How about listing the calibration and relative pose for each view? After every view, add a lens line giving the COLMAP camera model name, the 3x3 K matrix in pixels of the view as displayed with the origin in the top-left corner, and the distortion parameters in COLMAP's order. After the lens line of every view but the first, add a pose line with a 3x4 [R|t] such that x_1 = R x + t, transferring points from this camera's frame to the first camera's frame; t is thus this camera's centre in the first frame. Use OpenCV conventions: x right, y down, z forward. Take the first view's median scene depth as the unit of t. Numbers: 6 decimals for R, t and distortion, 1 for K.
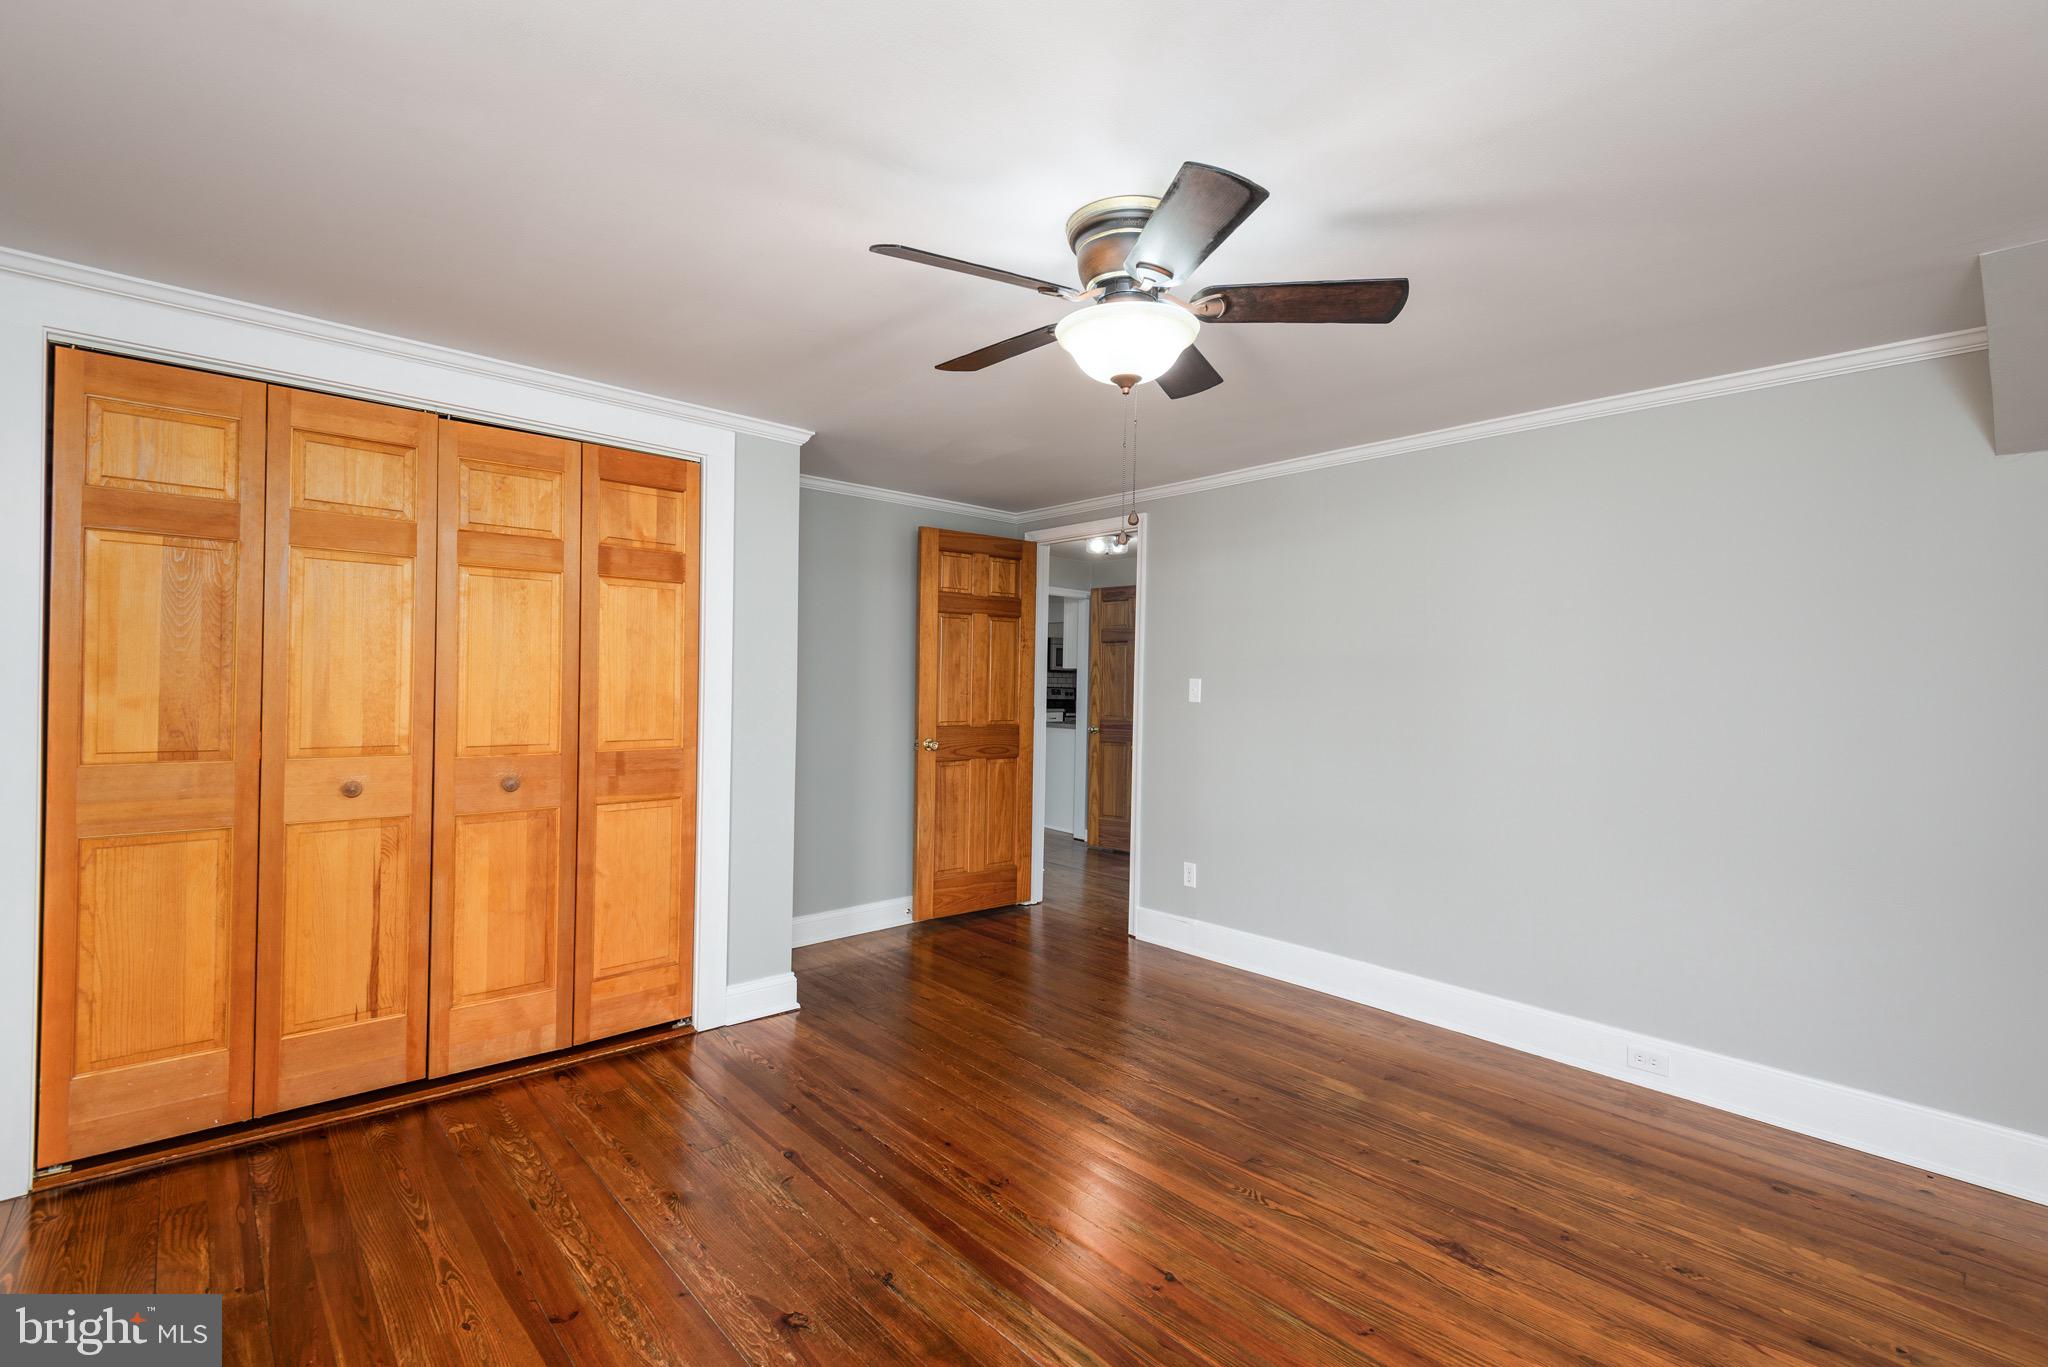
lens RADIAL K [[913.9, 0, 1033.7], [0, 913.9, 679.7], [0, 0, 1]] dist [0.000693, -0.000428]
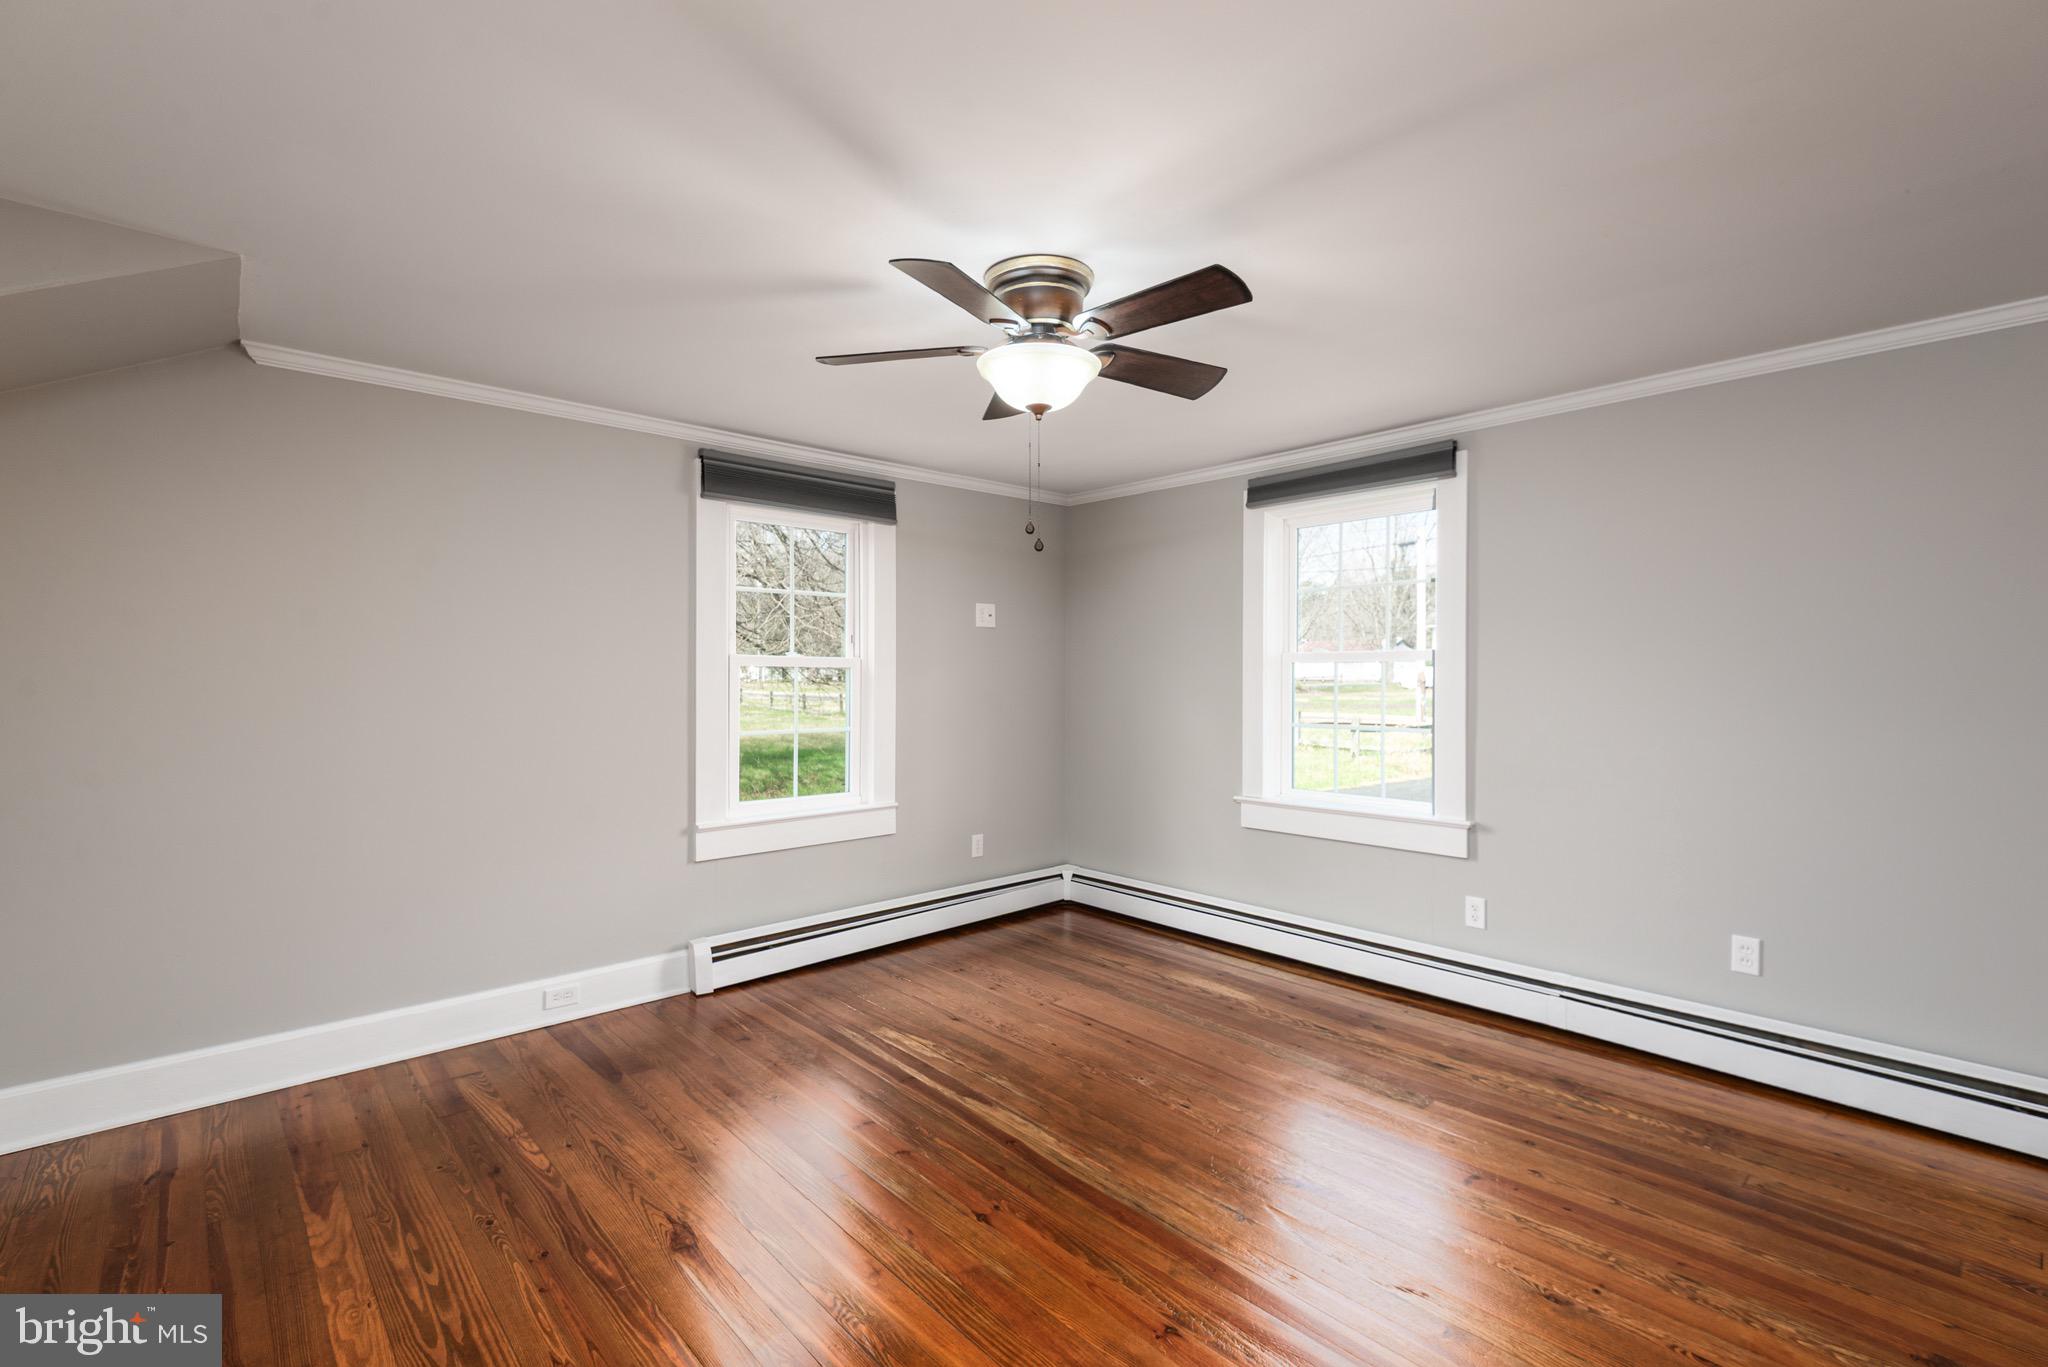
lens RADIAL K [[913.9, 0, 1033.7], [0, 913.9, 679.7], [0, 0, 1]] dist [0.000693, -0.000428]
pose [[-0.999760, -0.020232, -0.008349, 0.103946], [-0.020287, 0.999772, 0.006646, 0.007077], [0.008213, 0.006814, -0.999943, 1.982691]]
